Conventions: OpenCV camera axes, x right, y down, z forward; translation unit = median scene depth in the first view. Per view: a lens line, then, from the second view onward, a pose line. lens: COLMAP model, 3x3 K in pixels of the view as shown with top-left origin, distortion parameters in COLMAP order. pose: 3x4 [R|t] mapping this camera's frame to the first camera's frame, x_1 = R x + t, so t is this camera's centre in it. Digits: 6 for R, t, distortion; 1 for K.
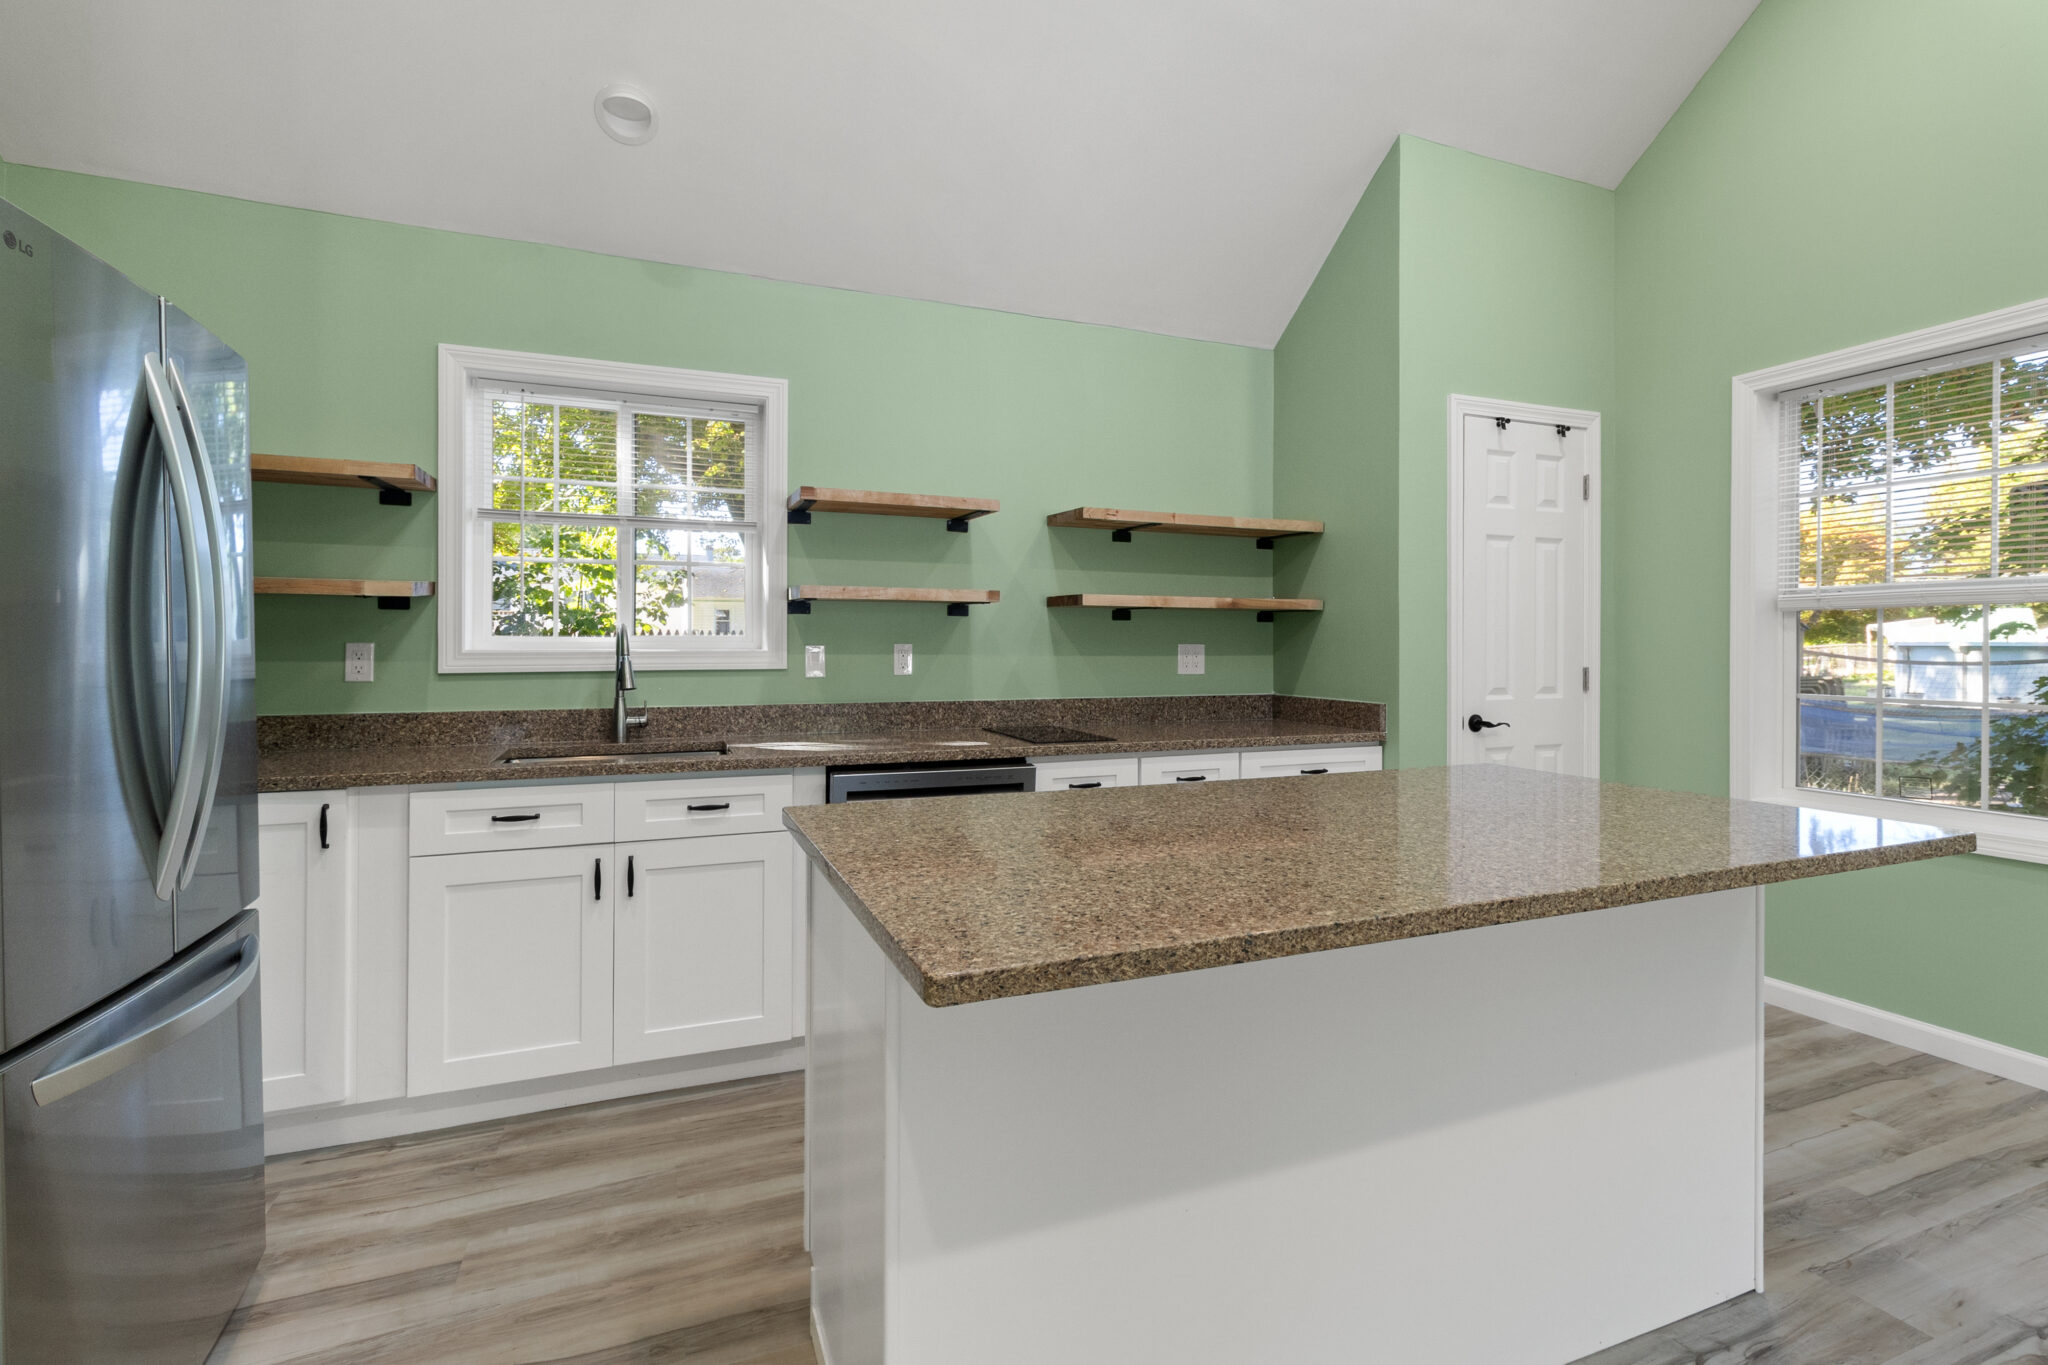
lens RADIAL K [[950.2, 0, 1036.3], [0, 950.2, 648.4], [0, 0, 1]] dist [0.003178, 0.000372]
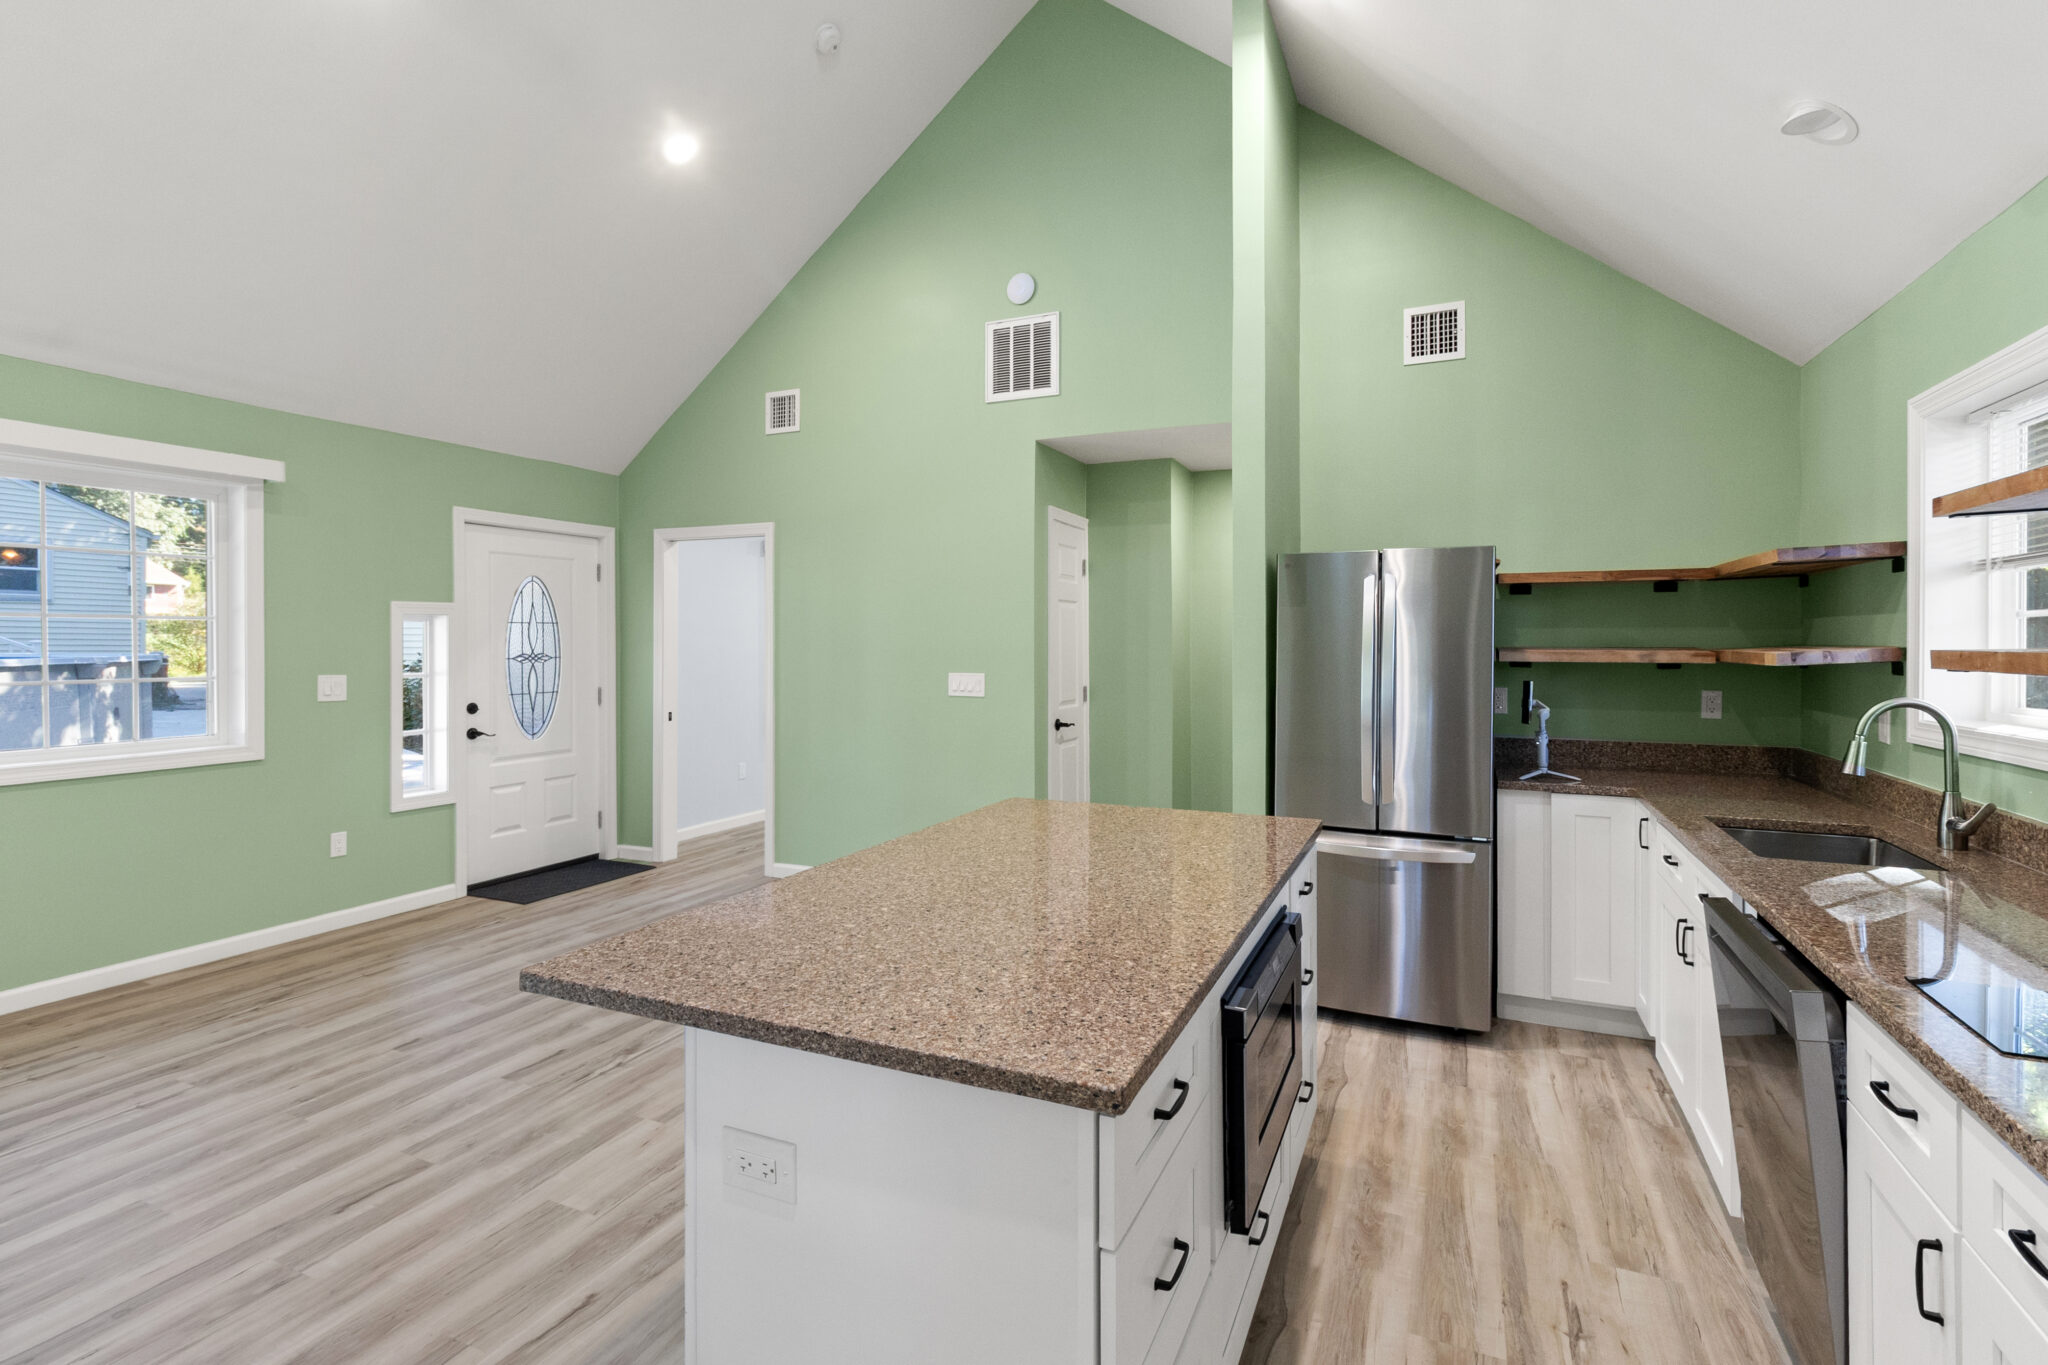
lens RADIAL K [[950.2, 0, 1036.3], [0, 950.2, 648.4], [0, 0, 1]] dist [0.003178, 0.000372]
pose [[-0.724082, -0.000264, -0.689714, 0.604757], [-0.007177, 0.999949, 0.007152, -0.061700], [0.689676, 0.010129, -0.724047, 0.968605]]
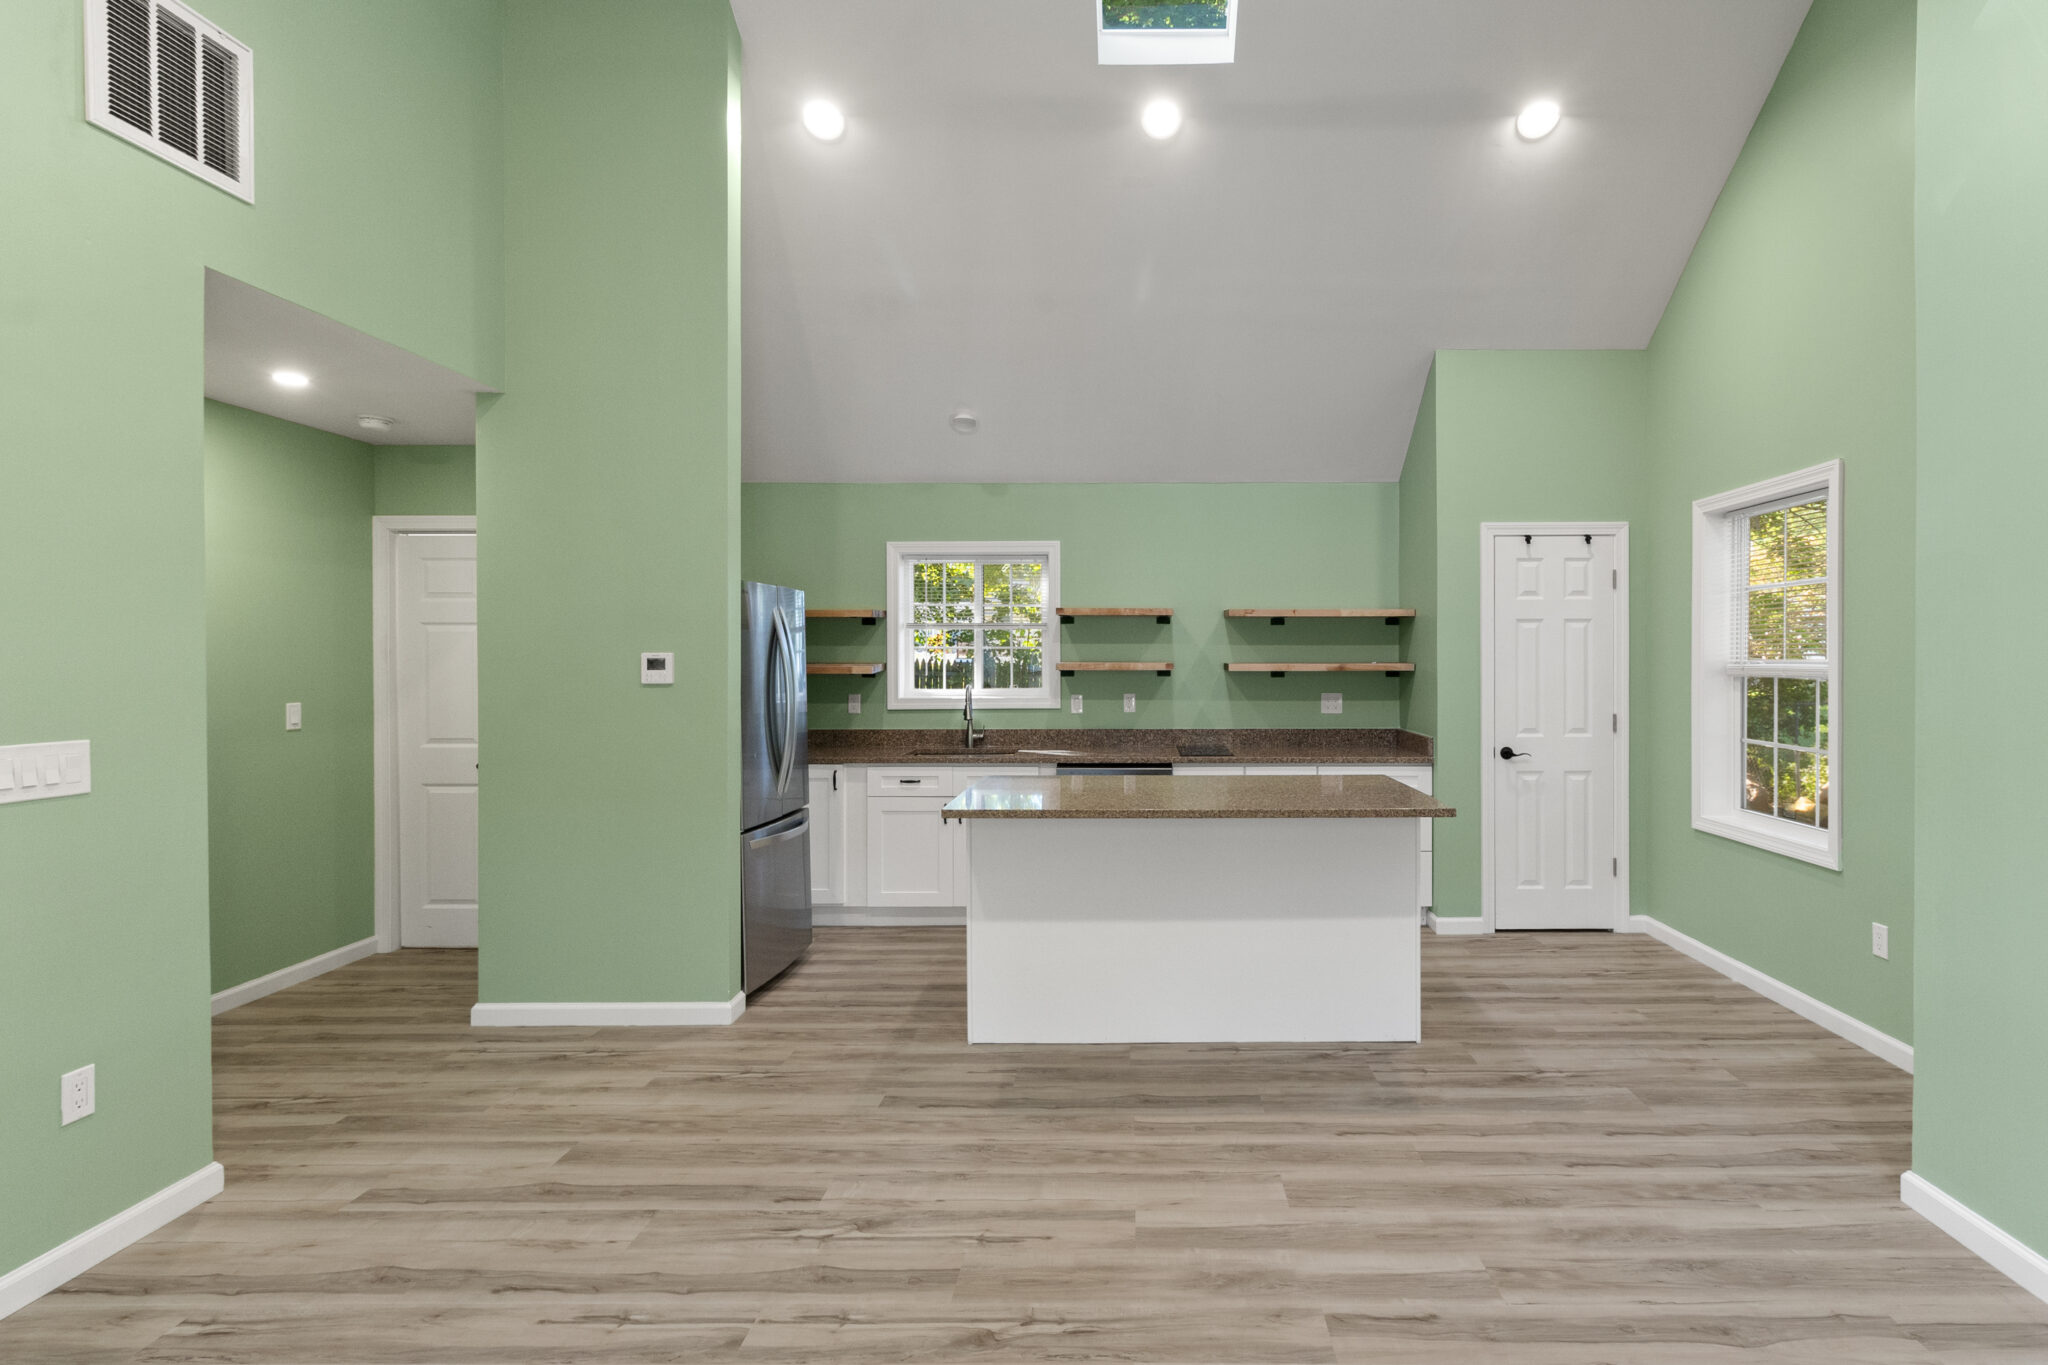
lens RADIAL K [[983.8, 0, 1140.0], [0, 983.8, 663.8], [0, 0, 1]] dist [0.003175, -0.000278]
pose [[0.925390, -0.002141, -0.379011, 0.557503], [0.002567, 0.999997, 0.000620, -0.061148], [0.379008, -0.001546, 0.925392, -0.610633]]
